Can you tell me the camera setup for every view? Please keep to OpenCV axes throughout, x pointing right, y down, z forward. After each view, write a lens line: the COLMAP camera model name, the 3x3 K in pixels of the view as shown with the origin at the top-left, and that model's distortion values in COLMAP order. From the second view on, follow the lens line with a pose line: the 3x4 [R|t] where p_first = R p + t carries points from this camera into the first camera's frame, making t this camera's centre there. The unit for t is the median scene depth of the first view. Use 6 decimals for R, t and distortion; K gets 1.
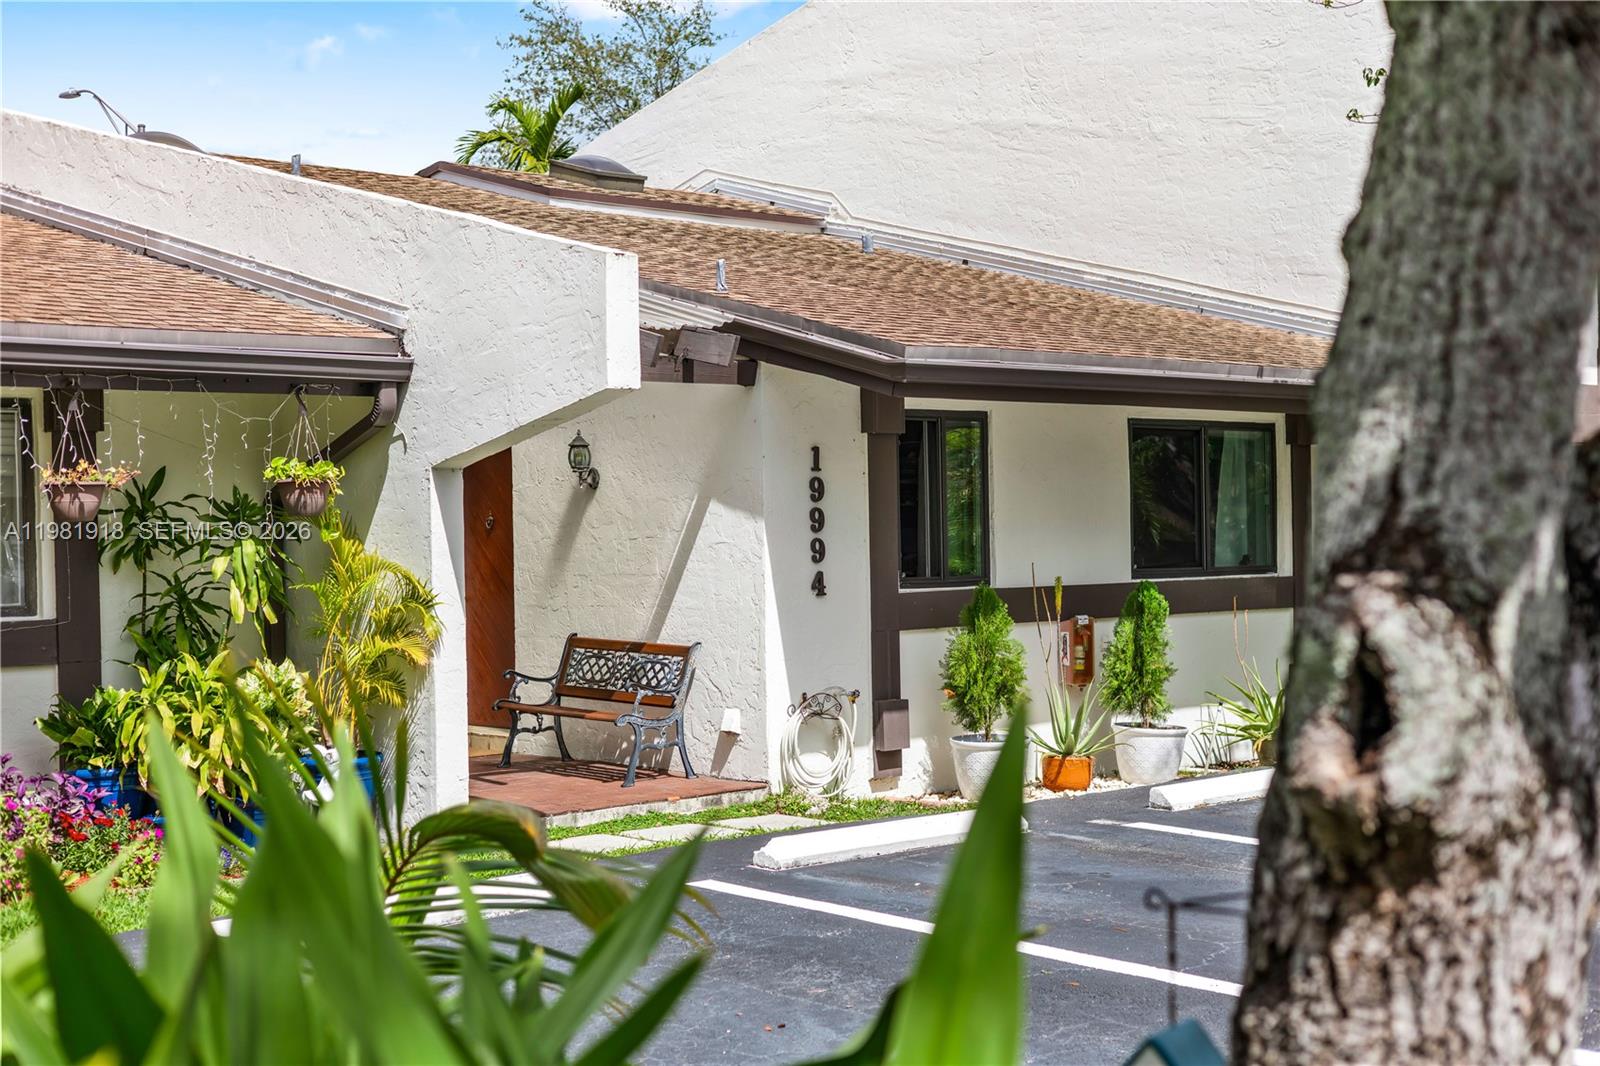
lens RADIAL K [[2285.0, 0, 800.4], [0, 2285.0, 536.1], [0, 0, 1]] dist [-0.020934, 0.000000]
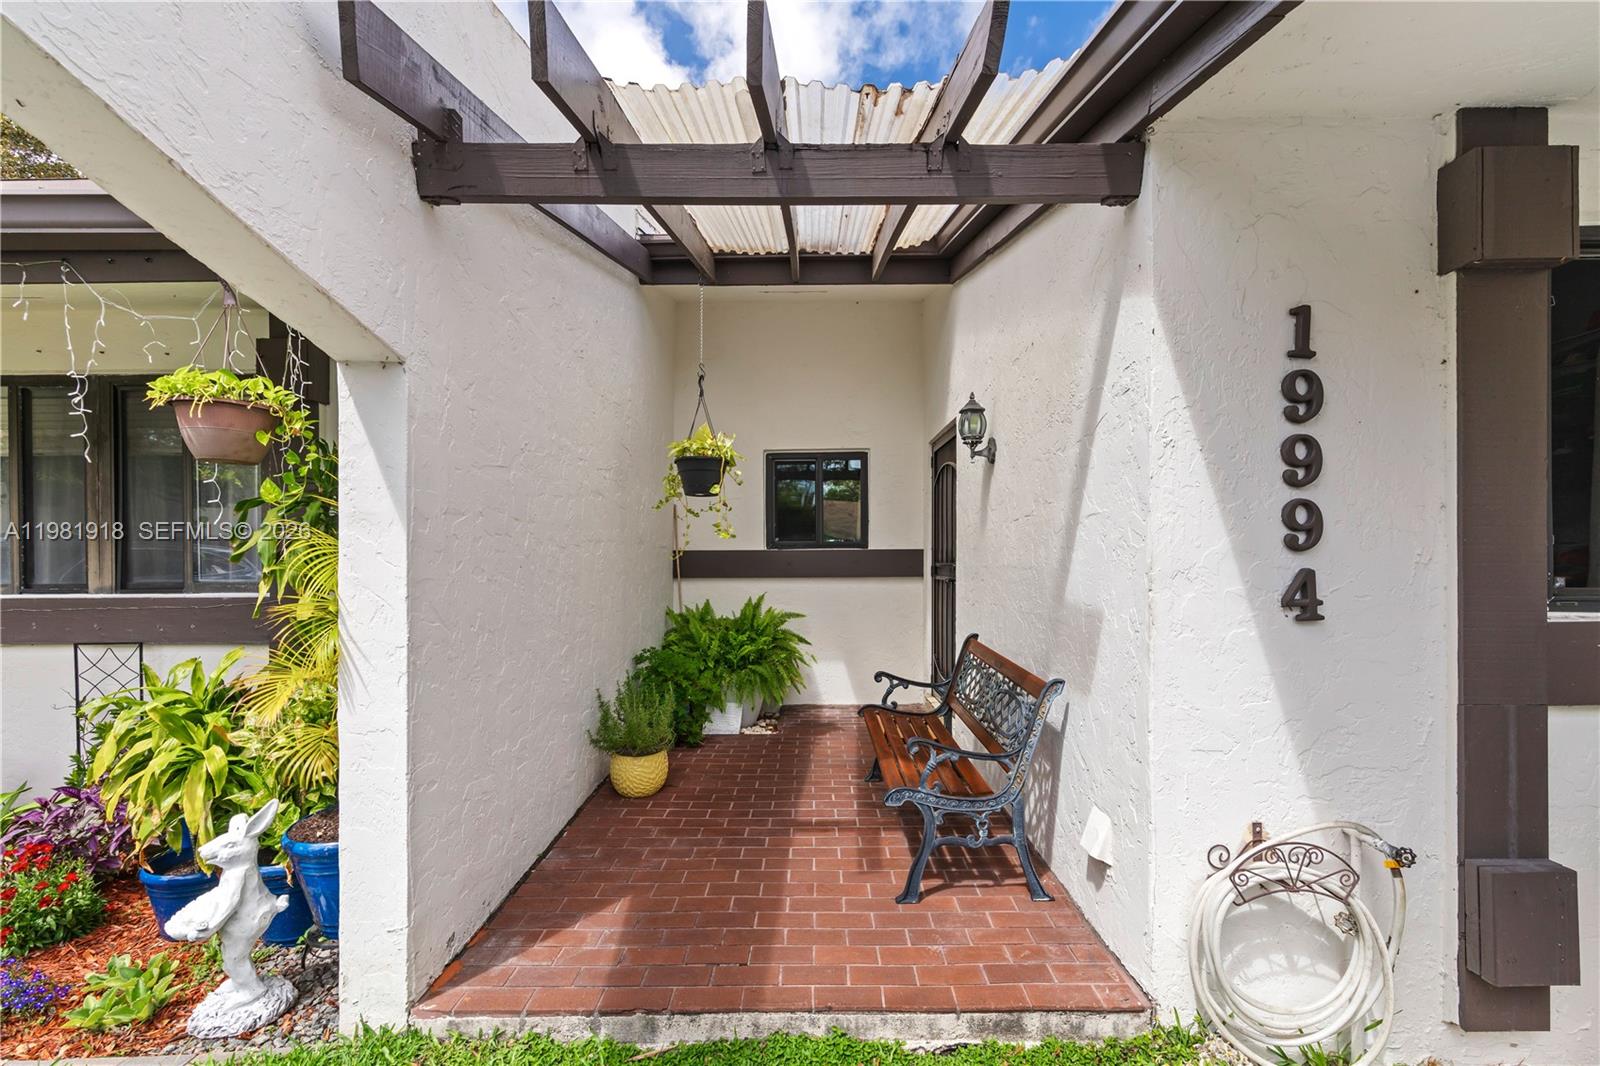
lens RADIAL K [[637.4, 0, 825.1], [0, 637.4, 557.1], [0, 0, 1]] dist [-0.000578, 0.000361]
pose [[0.722340, 0.015931, -0.691355, 0.026458], [-0.008108, 0.999861, 0.014569, 0.011190], [0.691491, -0.004919, 0.722368, 0.804682]]
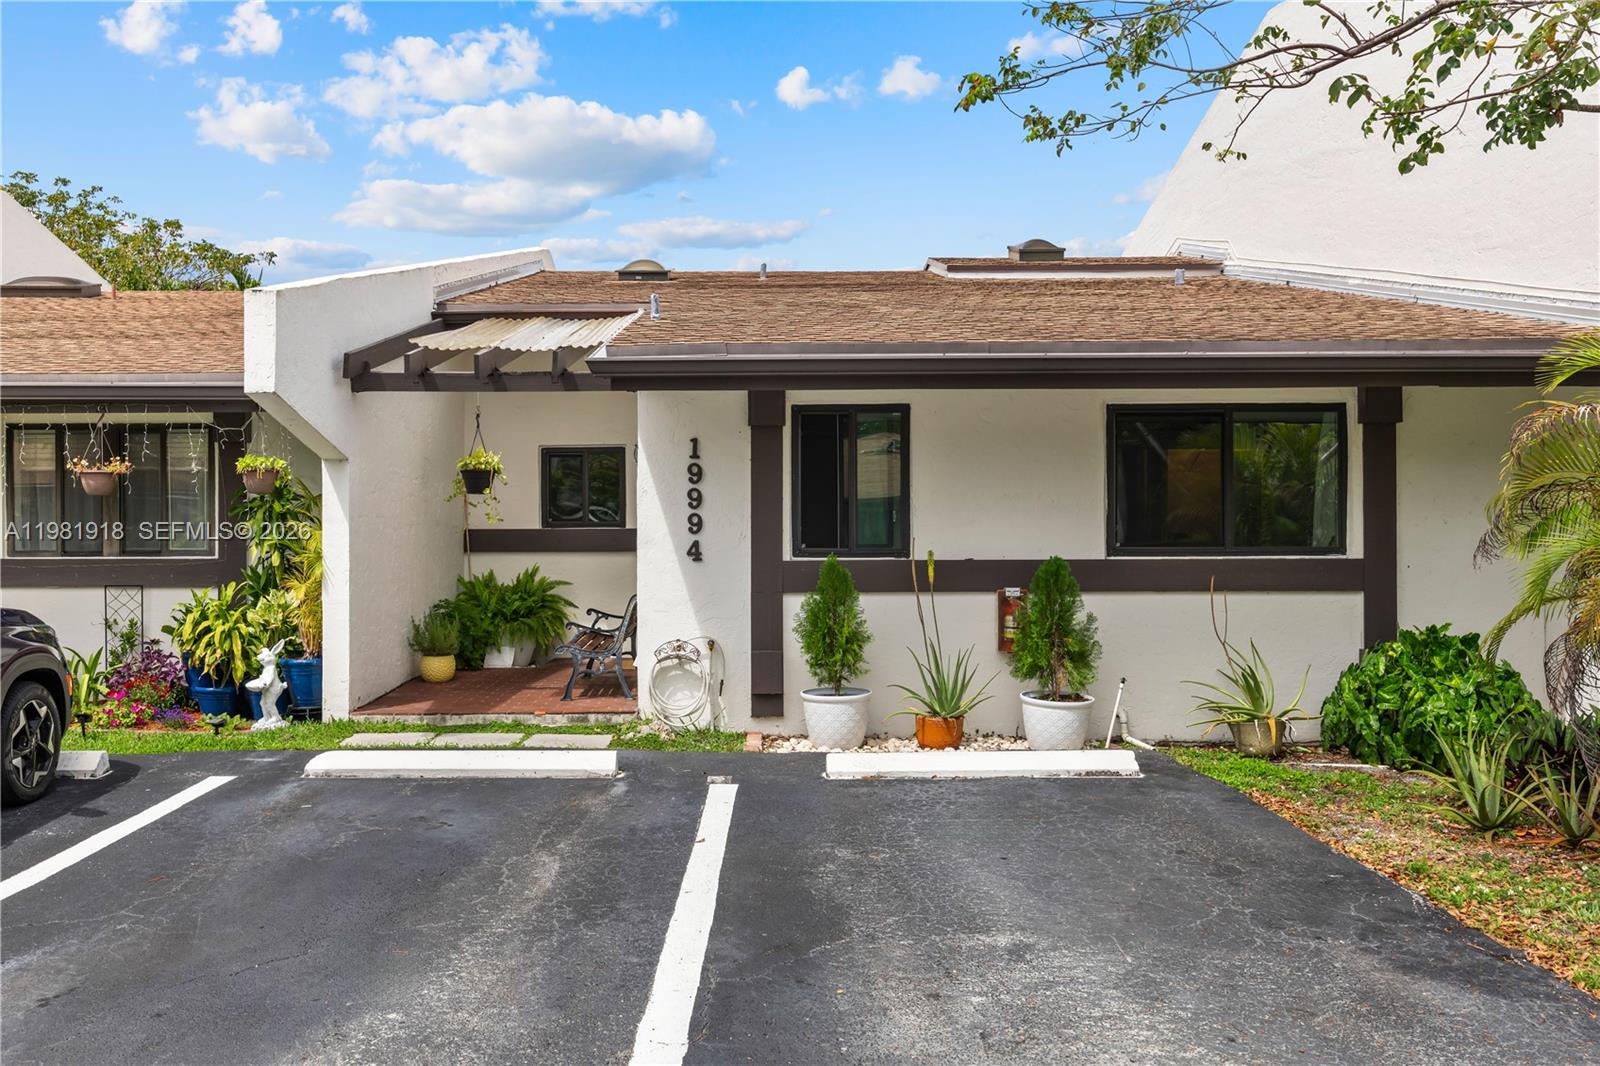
lens RADIAL K [[1272.3, 0, 796.6], [0, 1272.3, 533.2], [0, 0, 1]] dist [-0.044541, 0.001274]
pose [[0.721727, 0.016673, -0.691977, 0.495185], [-0.008910, 0.999851, 0.014798, 0.000907], [0.692121, -0.004515, 0.721768, 0.527974]]
